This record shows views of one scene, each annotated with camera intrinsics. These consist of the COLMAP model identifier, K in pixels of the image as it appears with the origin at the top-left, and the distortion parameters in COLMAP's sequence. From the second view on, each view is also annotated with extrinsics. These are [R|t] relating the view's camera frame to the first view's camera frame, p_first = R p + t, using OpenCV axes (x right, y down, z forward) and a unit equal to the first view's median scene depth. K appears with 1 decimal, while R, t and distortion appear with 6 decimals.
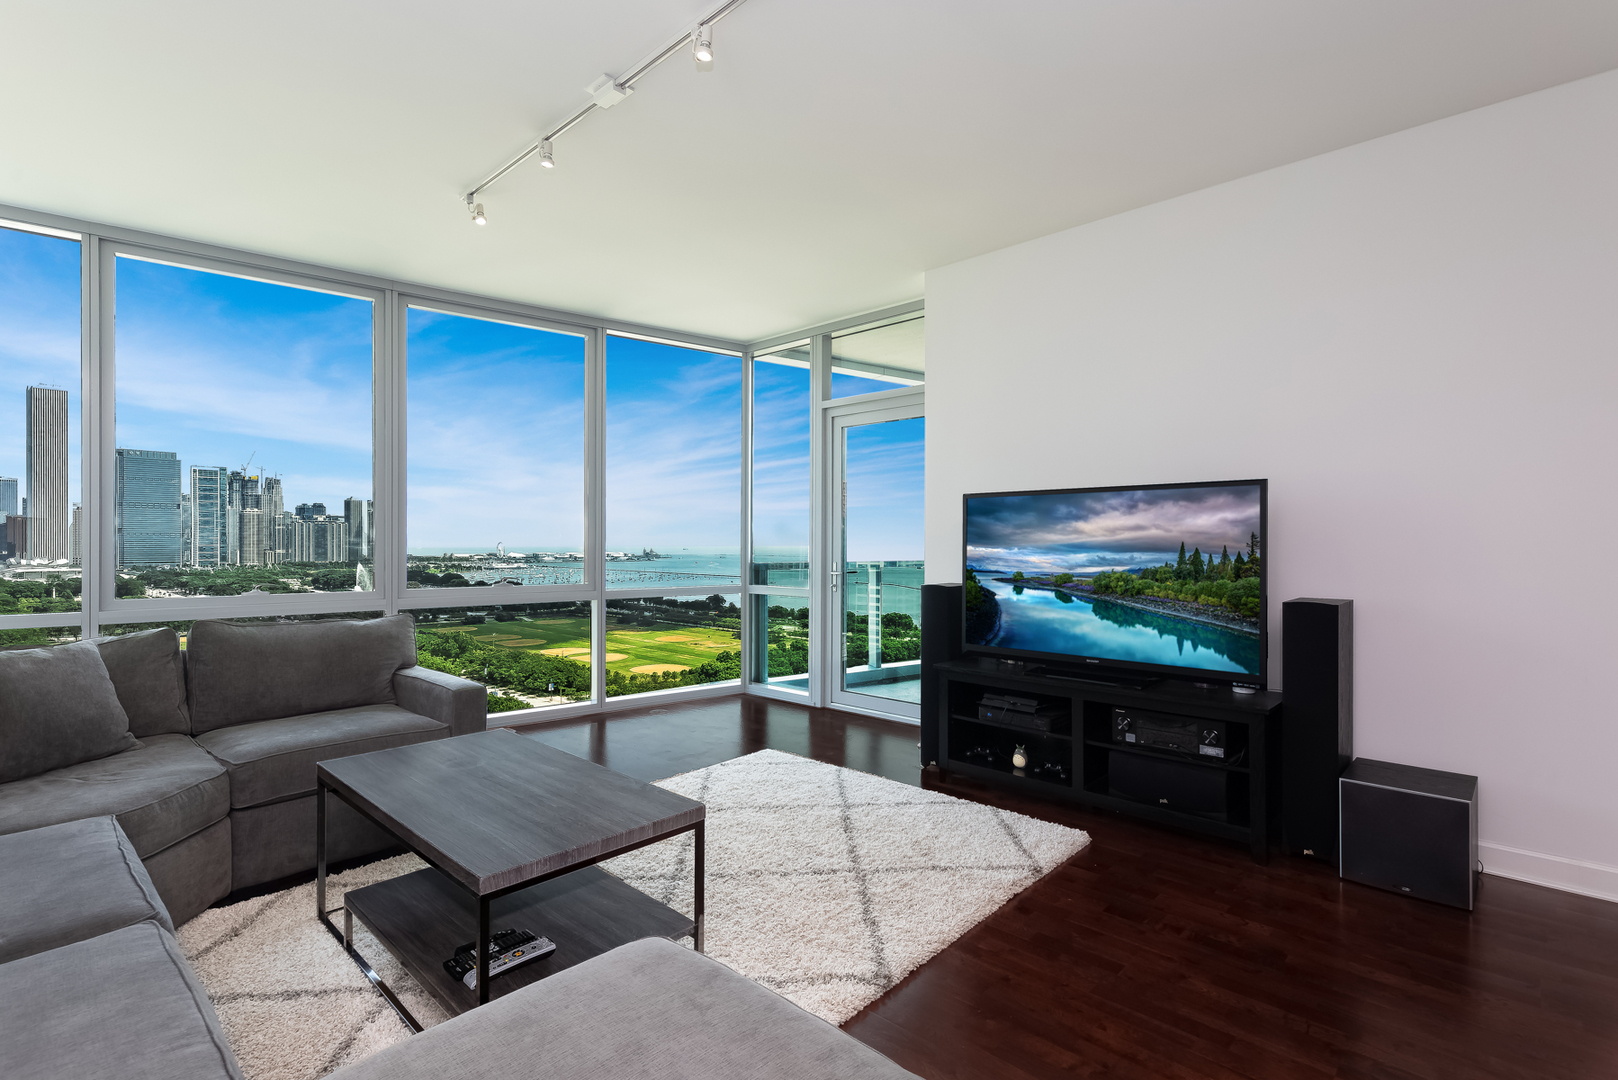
lens RADIAL K [[761.3, 0, 809.0], [0, 761.3, 540.0], [0, 0, 1]] dist [0.011661, -0.000513]
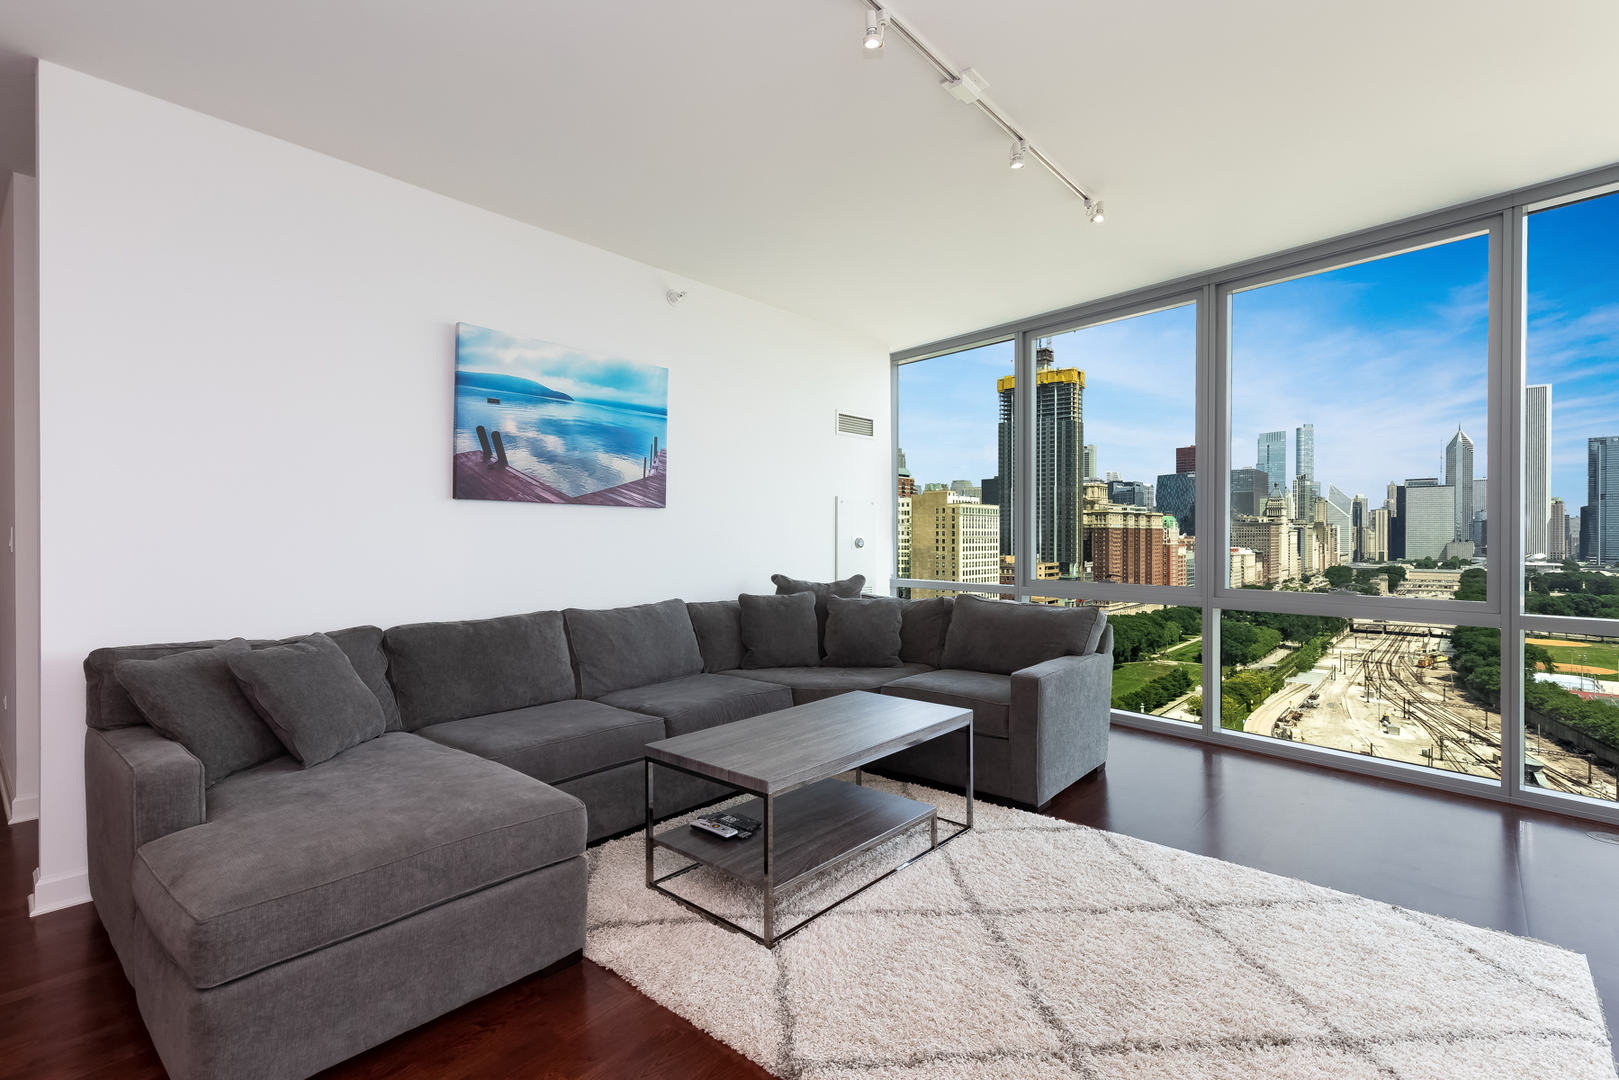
lens RADIAL K [[747.6, 0, 802.4], [0, 747.6, 538.3], [0, 0, 1]] dist [0.019654, -0.008526]
pose [[0.024200, 0.002558, -0.999704, 0.343342], [0.002119, 0.999994, 0.002610, -0.002240], [0.999705, -0.002181, 0.024195, 0.371529]]
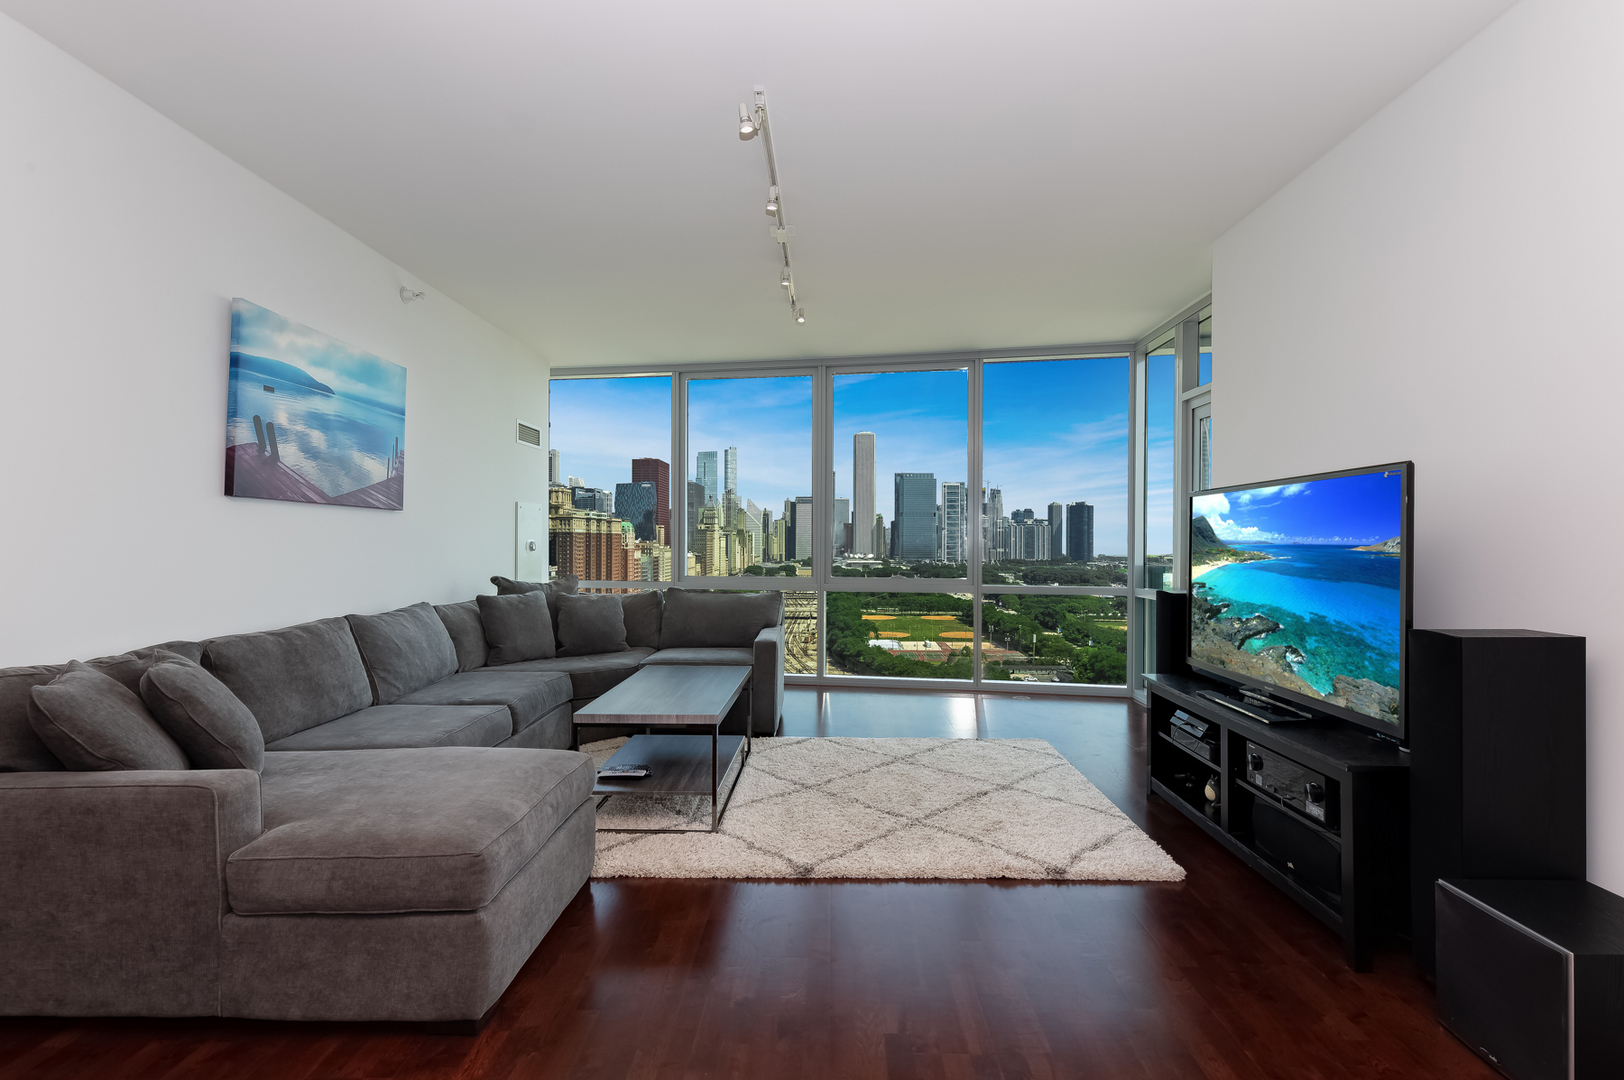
lens RADIAL K [[758.3, 0, 812.0], [0, 758.3, 540.0], [0, 0, 1]] dist [0.001715, 0.000262]
pose [[0.660214, 0.000252, -0.751077, 0.414360], [-0.000993, 0.999999, -0.000538, -0.001799], [0.751077, 0.001101, 0.660214, 0.047688]]
